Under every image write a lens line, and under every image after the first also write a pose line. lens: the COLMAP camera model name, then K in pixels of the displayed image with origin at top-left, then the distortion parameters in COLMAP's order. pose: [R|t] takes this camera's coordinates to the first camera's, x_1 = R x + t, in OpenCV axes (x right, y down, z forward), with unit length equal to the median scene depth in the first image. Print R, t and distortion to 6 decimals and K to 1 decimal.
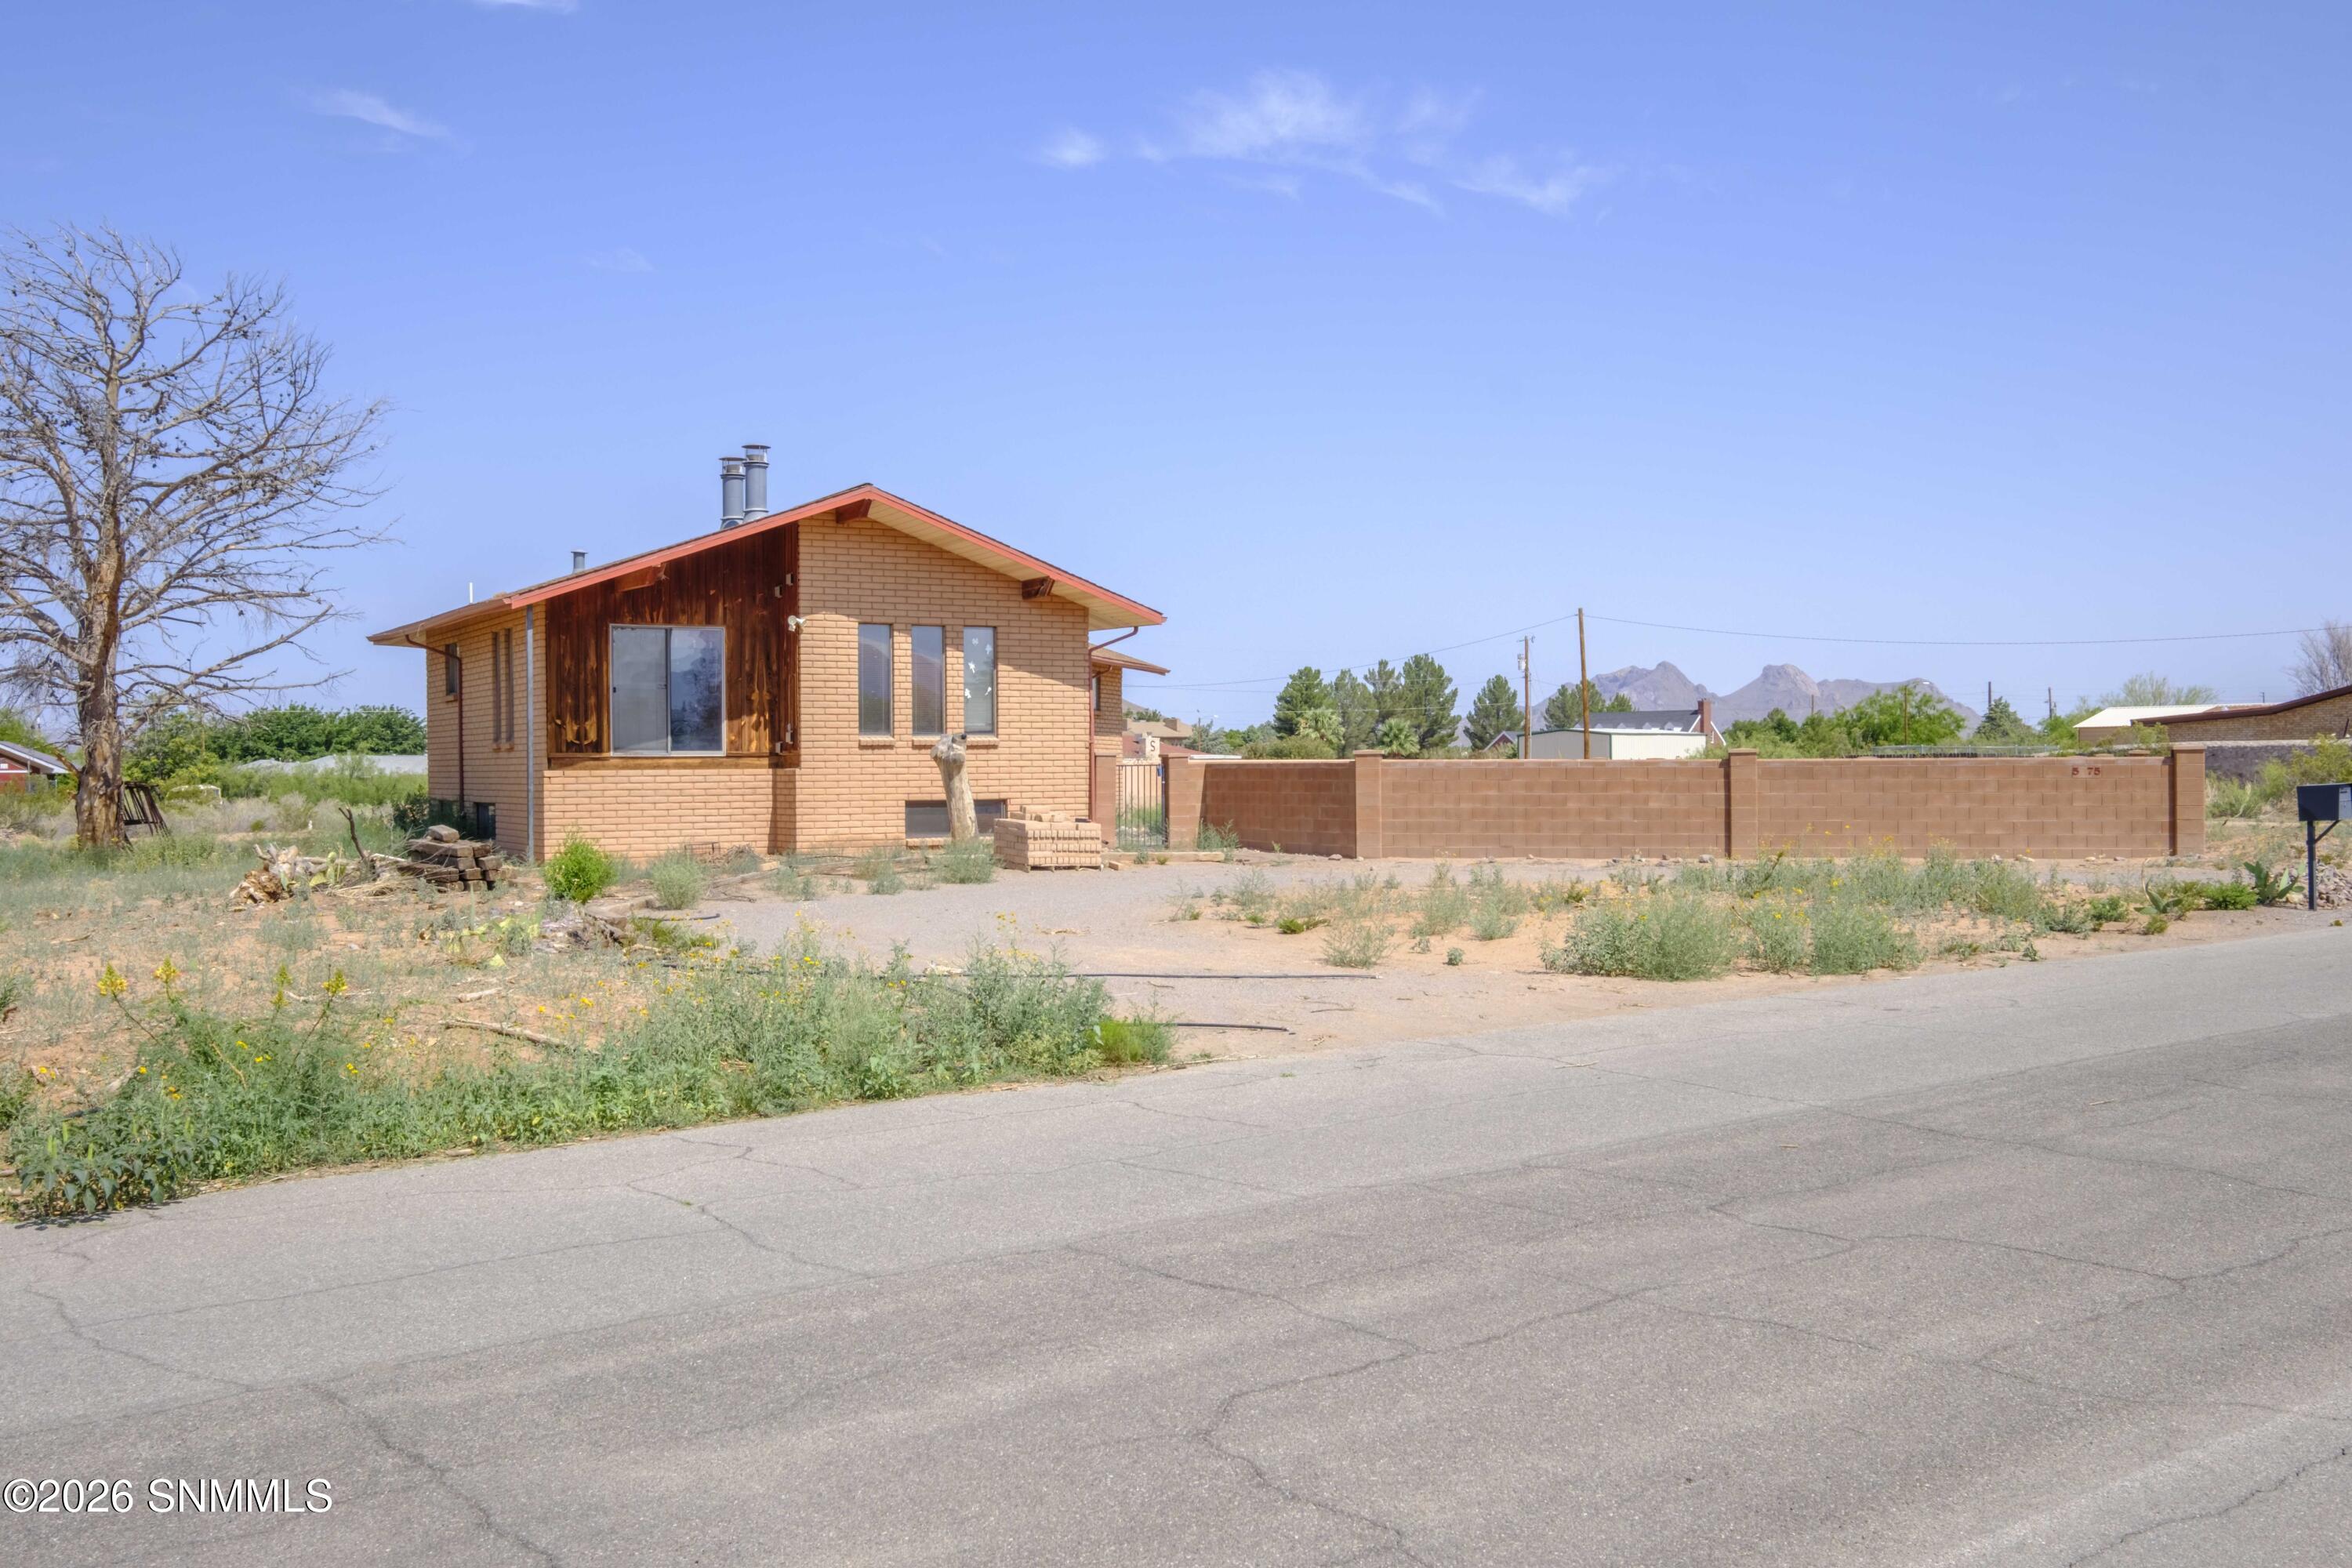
lens RADIAL K [[2165.5, 0, 1181.7], [0, 2165.5, 772.1], [0, 0, 1]] dist [0.018205, 0.000000]
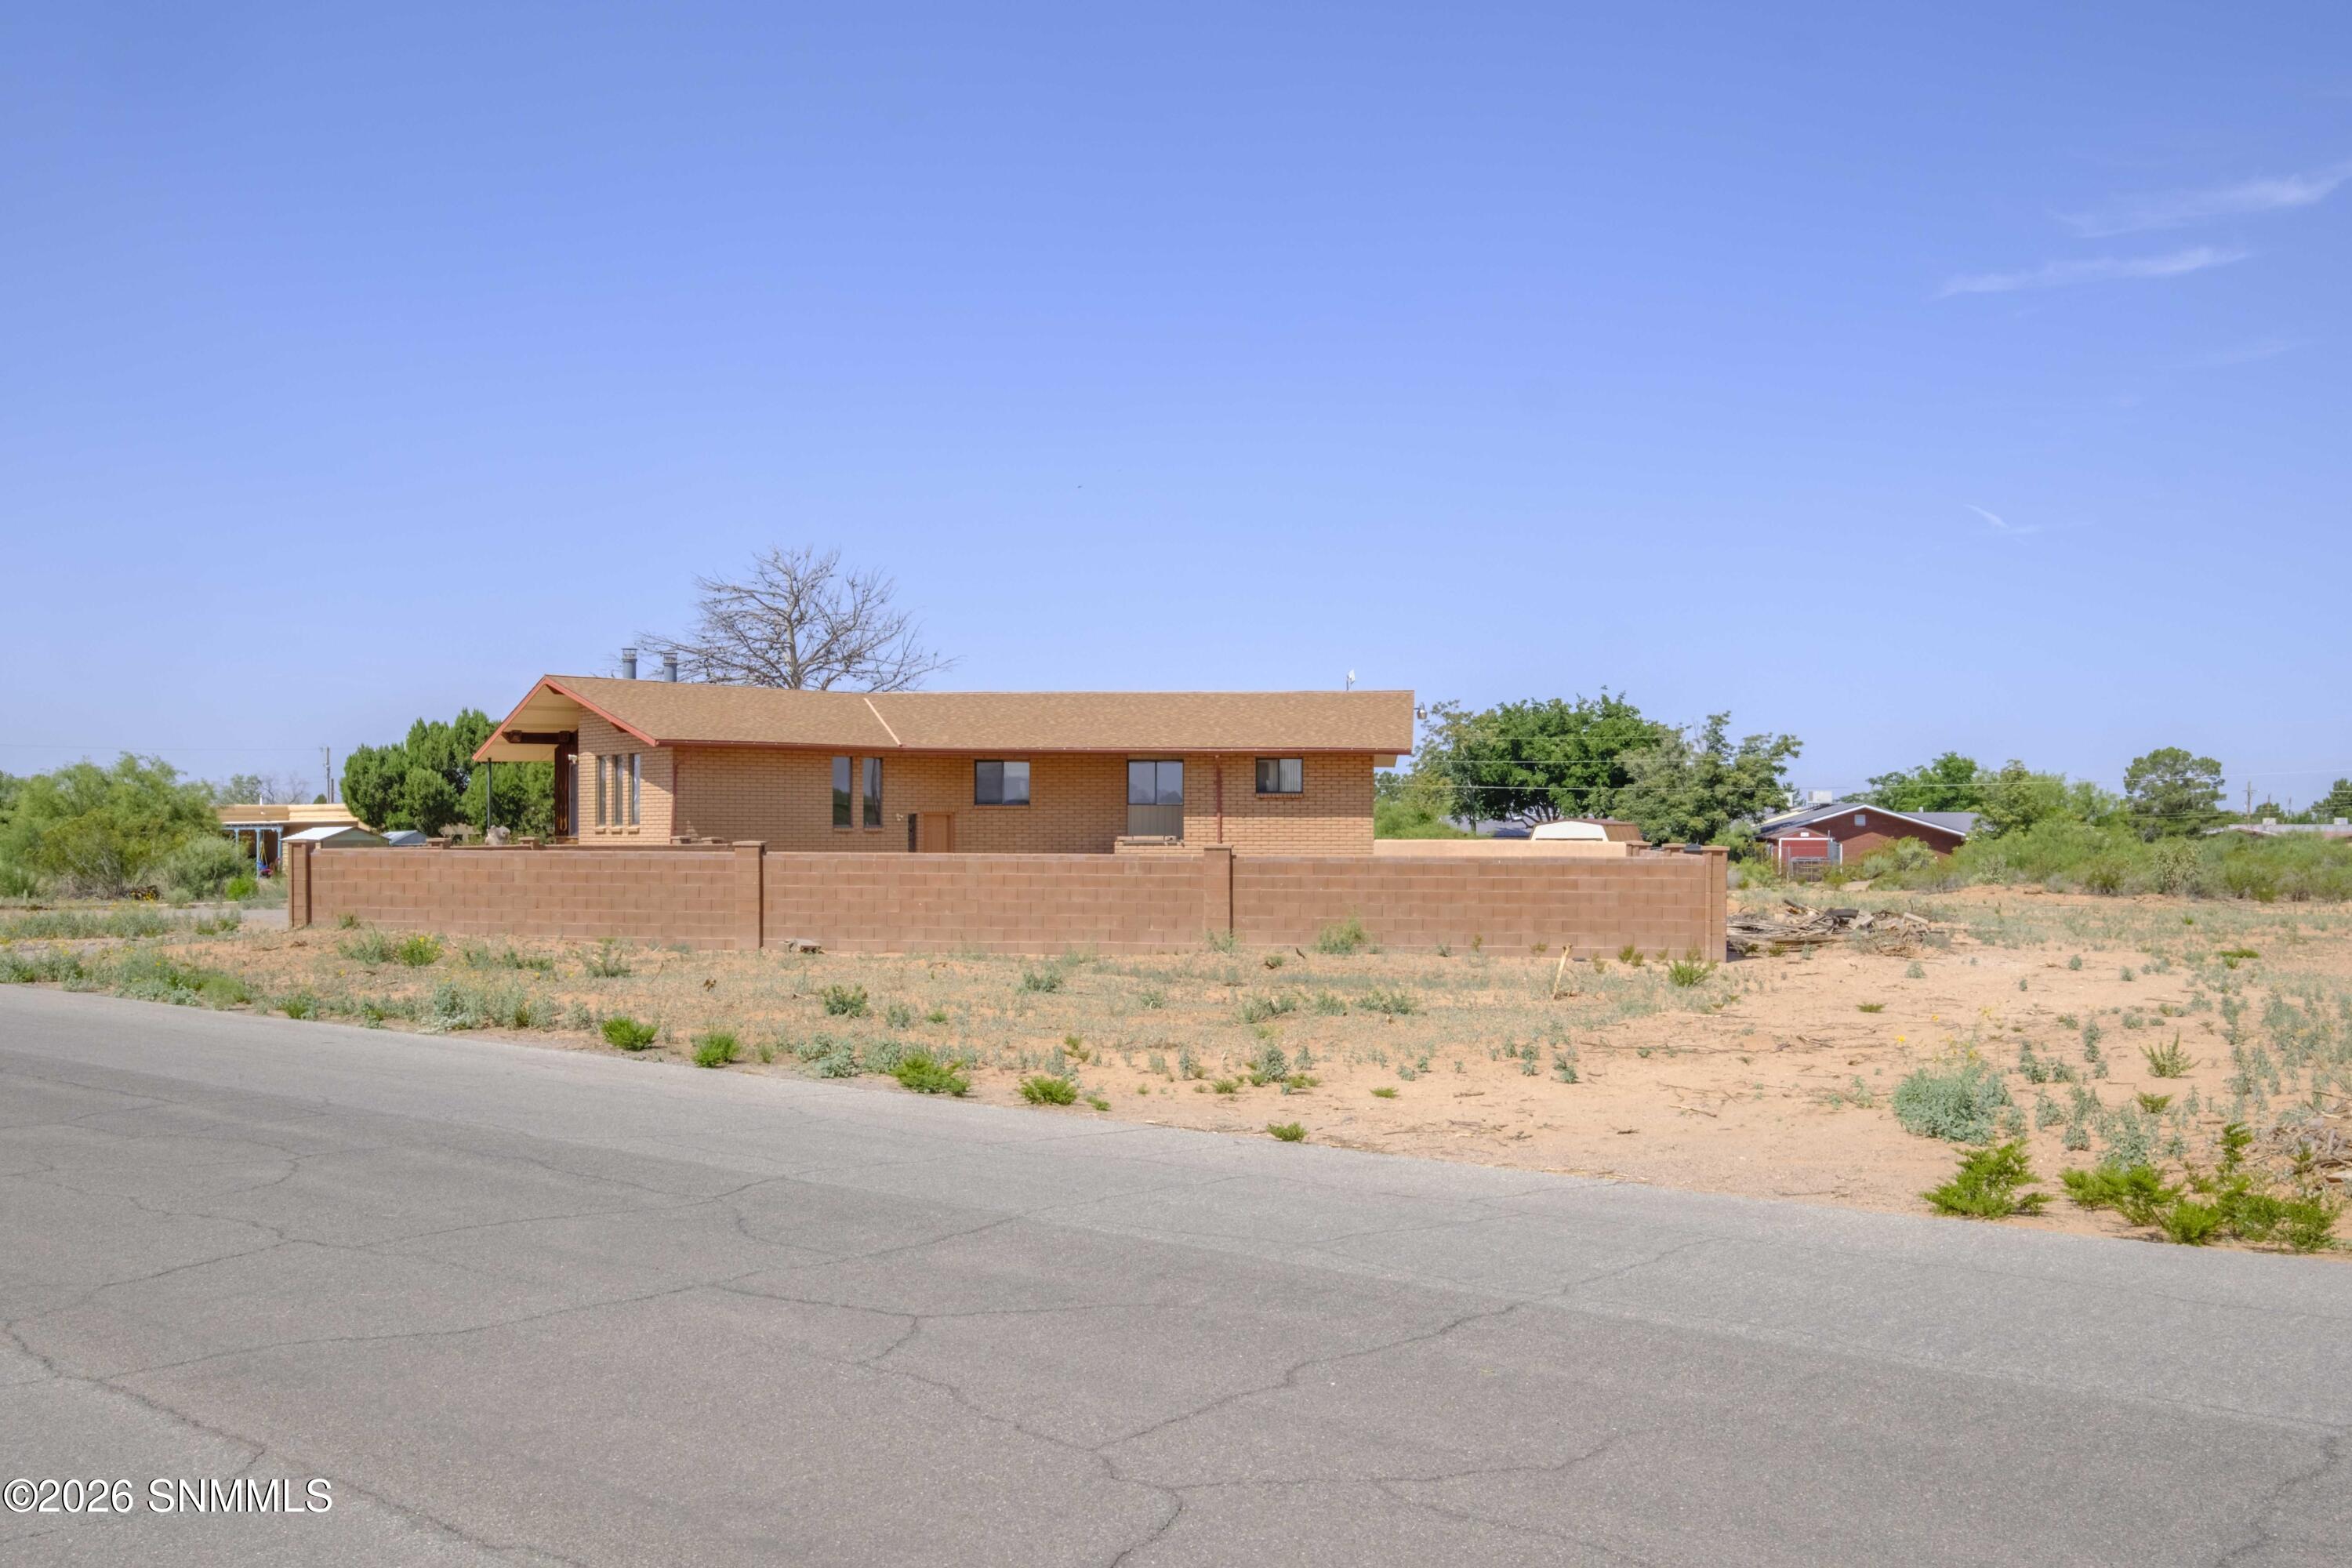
lens RADIAL K [[2053.8, 0, 1117.9], [0, 2053.8, 845.4], [0, 0, 1]] dist [0.049236, 0.006699]
pose [[0.184029, 0.010305, -0.982867, 1.467352], [-0.003415, 0.999946, 0.009845, -0.019238], [0.982915, 0.001544, 0.184055, 1.129502]]
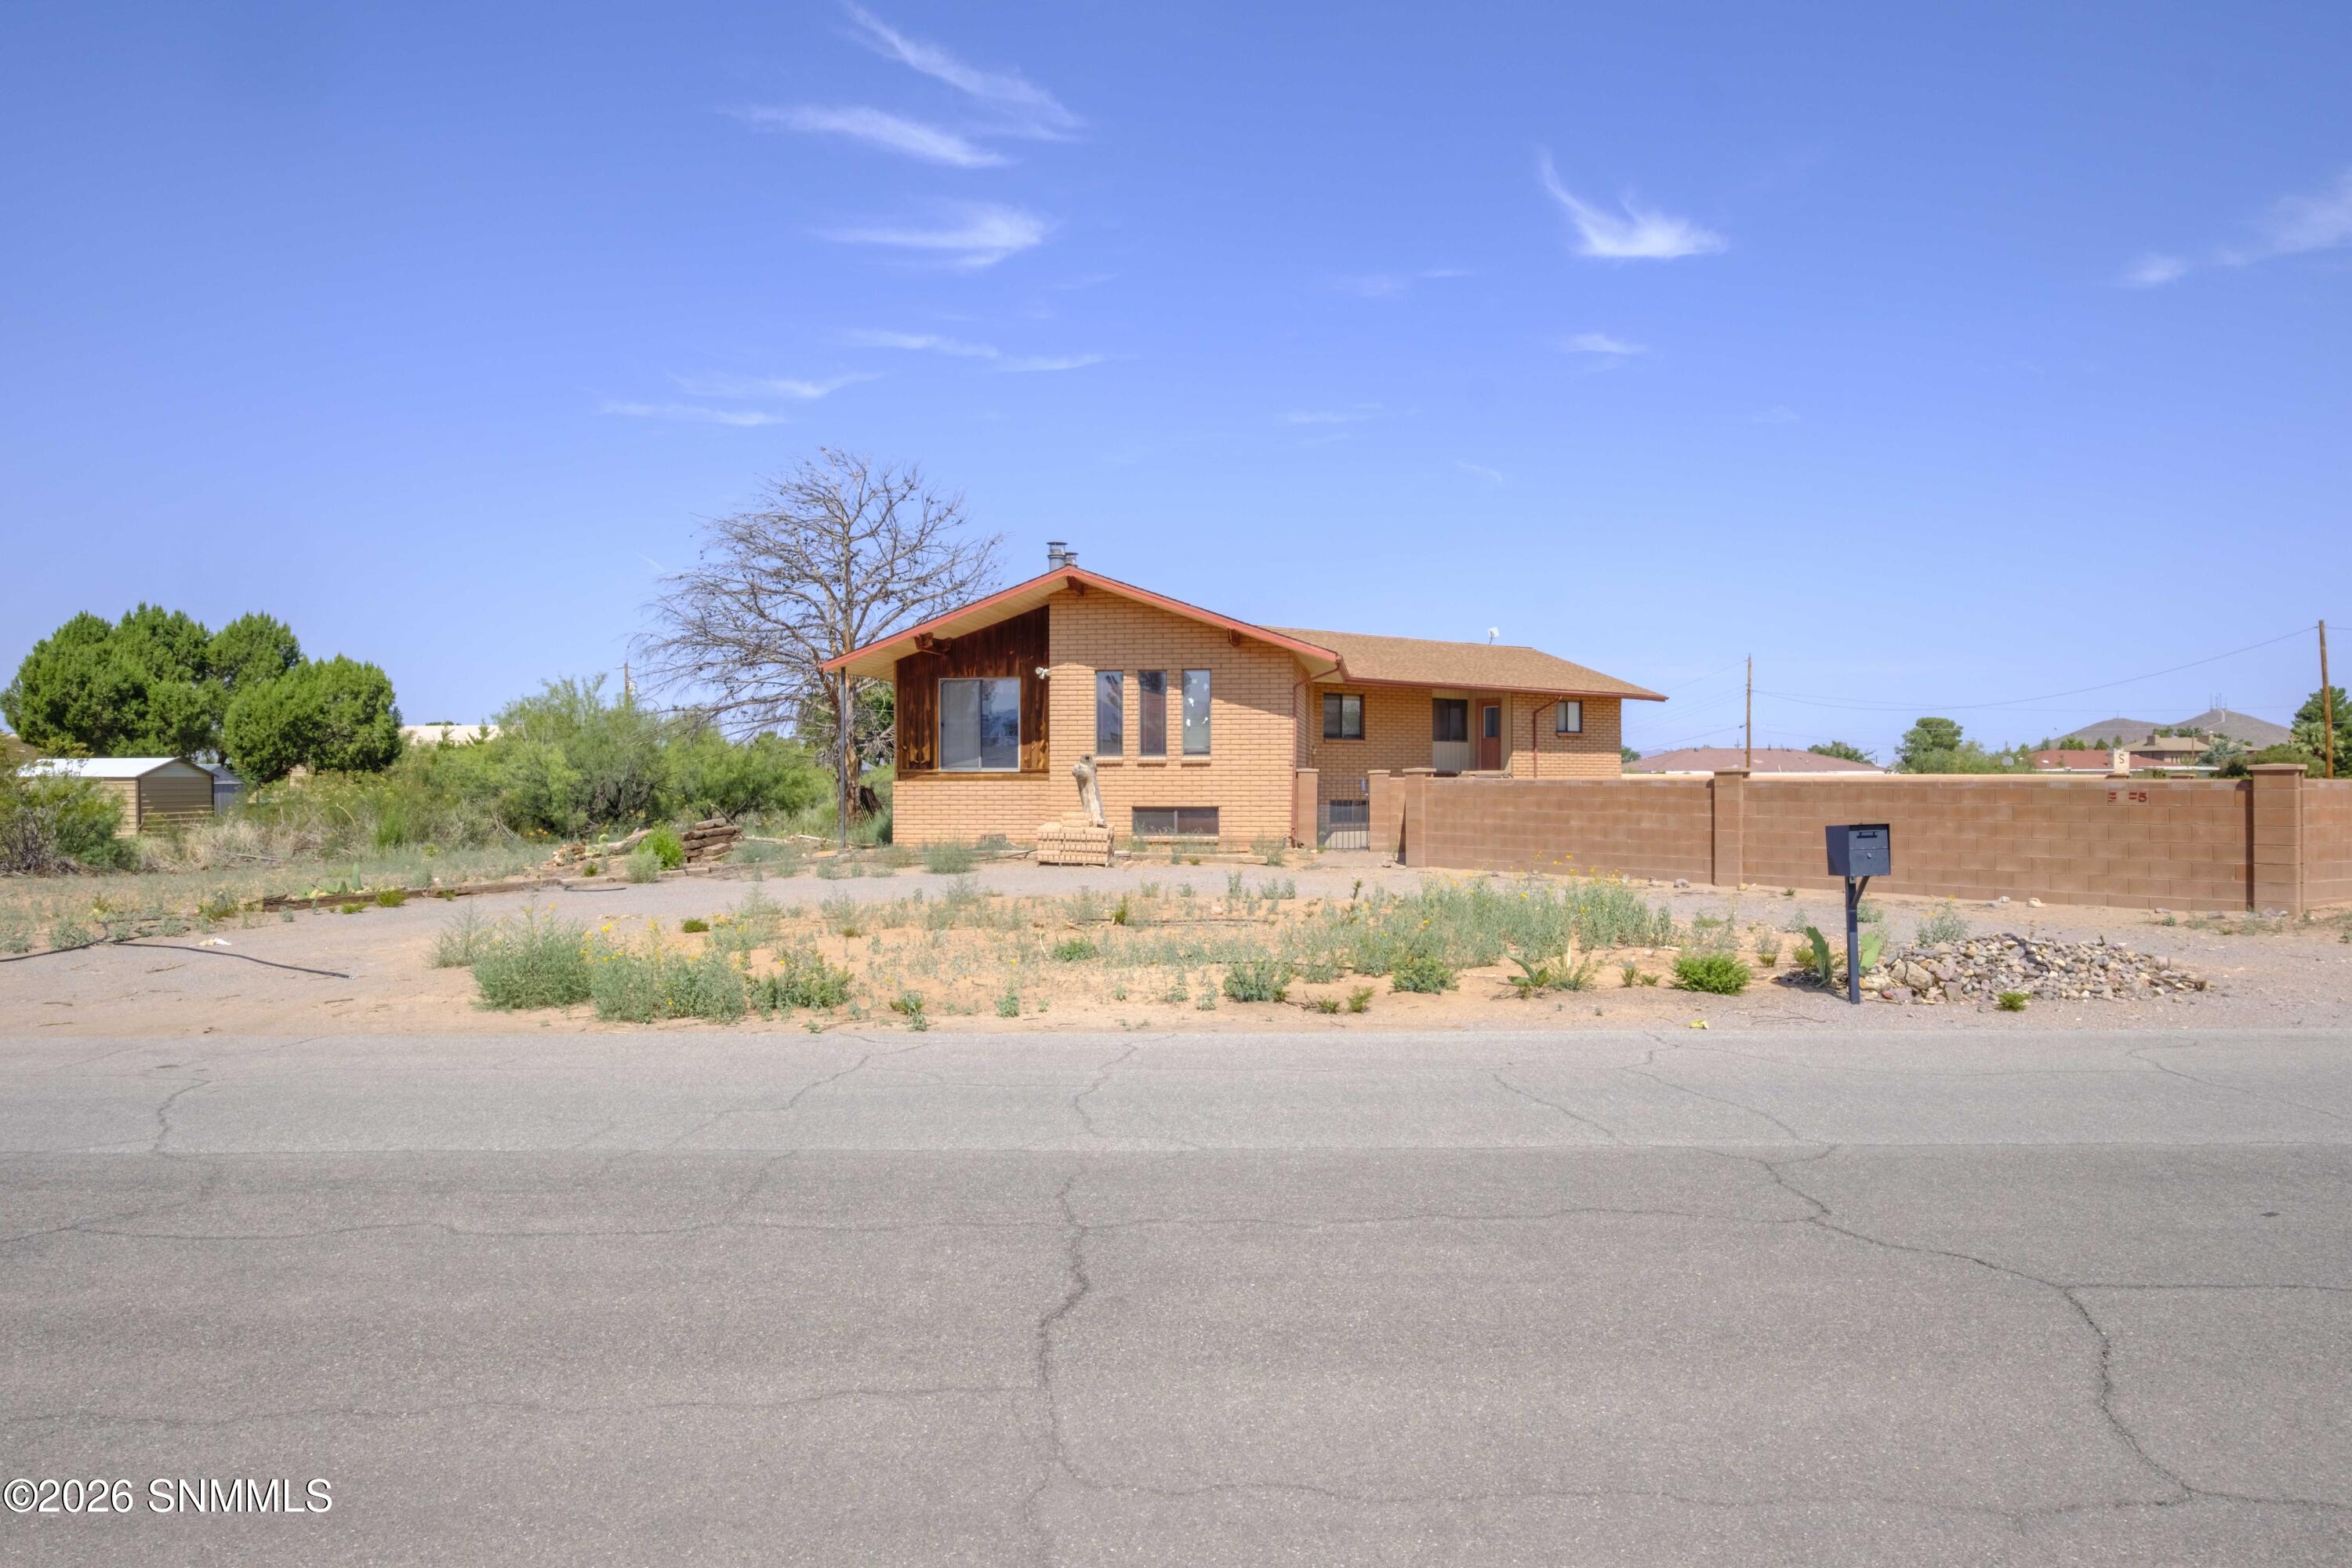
lens RADIAL K [[1450.7, 0, 1170.9], [0, 1450.7, 768.2], [0, 0, 1]] dist [0.009116, 0.003282]
pose [[0.791474, 0.001436, -0.611201, 0.434136], [-0.005042, 0.999979, -0.004180, -0.006419], [0.611182, 0.006390, 0.791465, 0.343223]]
